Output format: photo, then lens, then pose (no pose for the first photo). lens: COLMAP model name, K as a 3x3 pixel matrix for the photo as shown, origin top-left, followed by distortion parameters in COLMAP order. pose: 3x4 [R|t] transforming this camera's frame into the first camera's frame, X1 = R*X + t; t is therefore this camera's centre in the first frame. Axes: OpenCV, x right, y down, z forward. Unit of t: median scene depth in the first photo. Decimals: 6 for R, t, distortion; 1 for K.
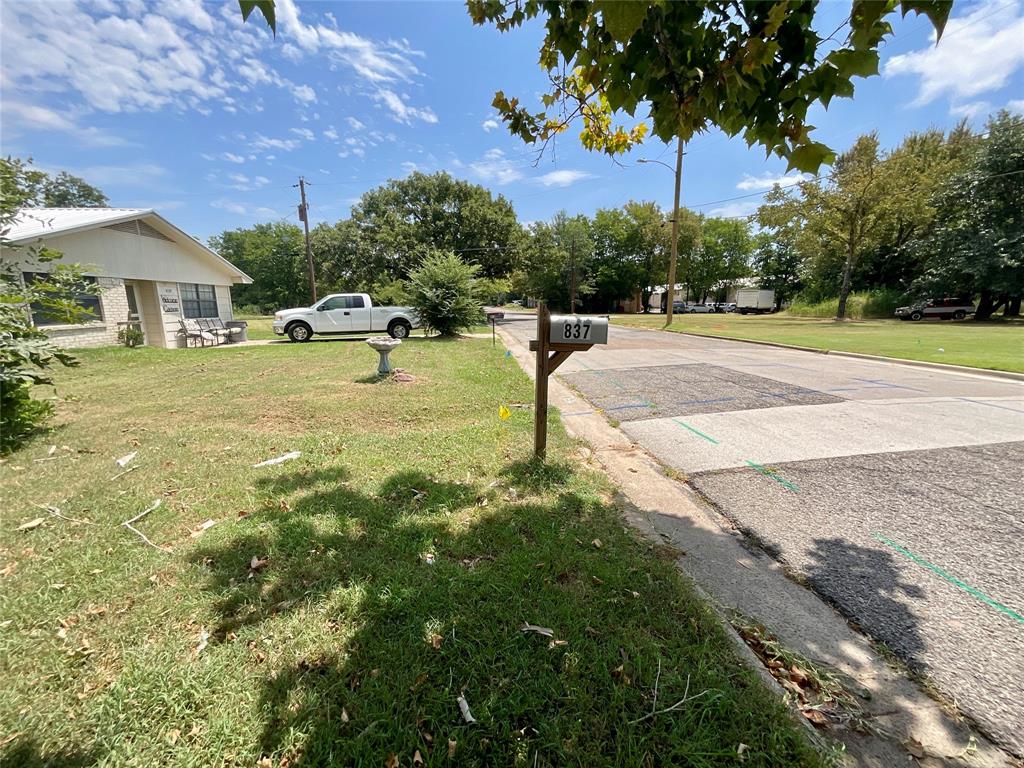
lens RADIAL K [[415.4, 0, 513.1], [0, 415.4, 383.8], [0, 0, 1]] dist [-0.000229, 0.000991]
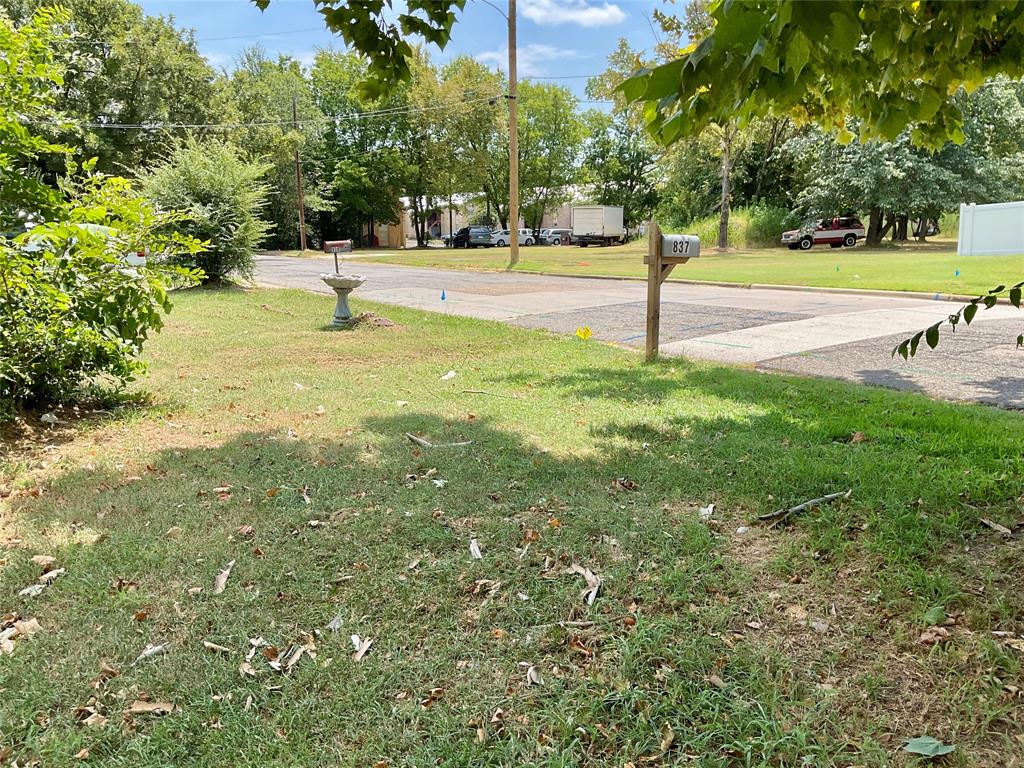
lens RADIAL K [[863.6, 0, 511.9], [0, 863.6, 384.3], [0, 0, 1]] dist [0.037086, -0.007266]
pose [[0.895617, -0.086570, 0.436321, -0.099380], [0.093838, 0.995575, 0.004914, 0.015192], [-0.434816, 0.036543, 0.899778, -0.072819]]
